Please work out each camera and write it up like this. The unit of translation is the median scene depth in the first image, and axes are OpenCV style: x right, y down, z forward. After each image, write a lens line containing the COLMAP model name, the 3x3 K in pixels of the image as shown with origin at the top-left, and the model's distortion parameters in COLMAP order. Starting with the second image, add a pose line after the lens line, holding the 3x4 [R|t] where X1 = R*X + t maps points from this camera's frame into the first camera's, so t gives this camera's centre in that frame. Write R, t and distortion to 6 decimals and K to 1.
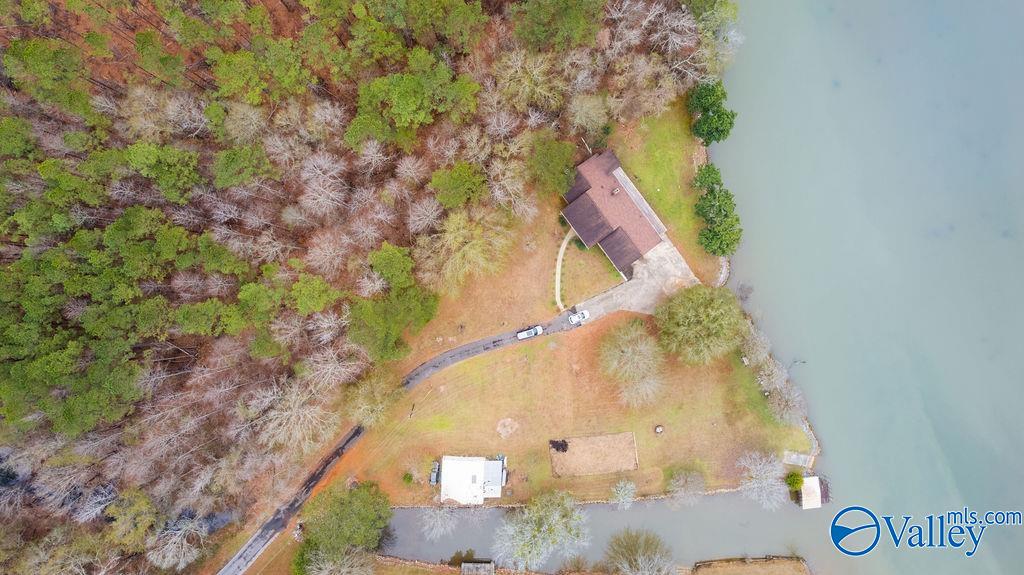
lens RADIAL K [[674.6, 0, 511.1], [0, 674.6, 286.2], [0, 0, 1]] dist [-0.040892, 0.033733]
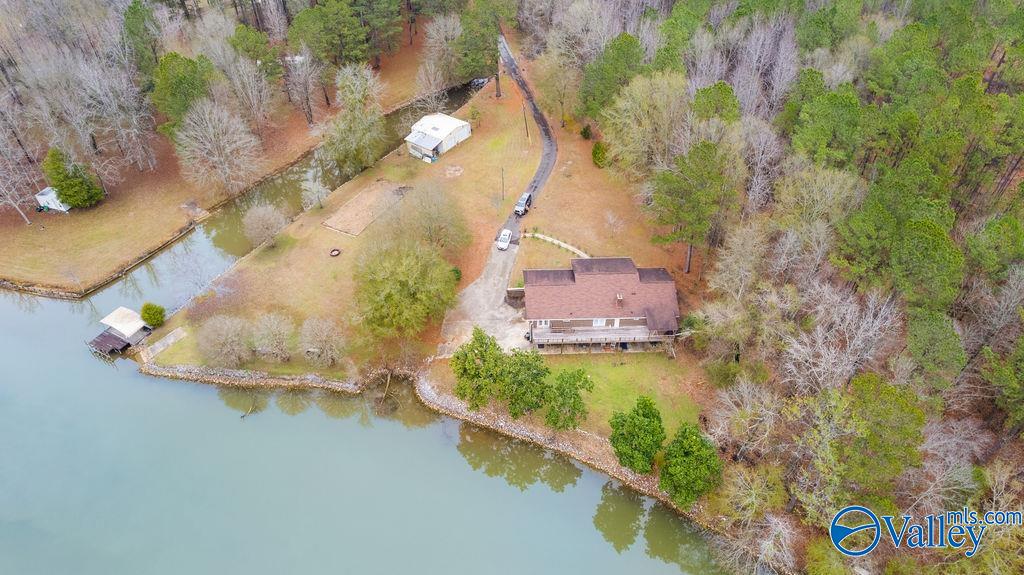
lens RADIAL K [[674.6, 0, 515.5], [0, 674.6, 287.2], [0, 0, 1]] dist [-0.040892, 0.033733]
pose [[-0.572300, 0.577347, -0.582360, 0.603548], [-0.819596, -0.379216, 0.429486, -0.339483], [0.027122, 0.723094, 0.690217, 0.469804]]
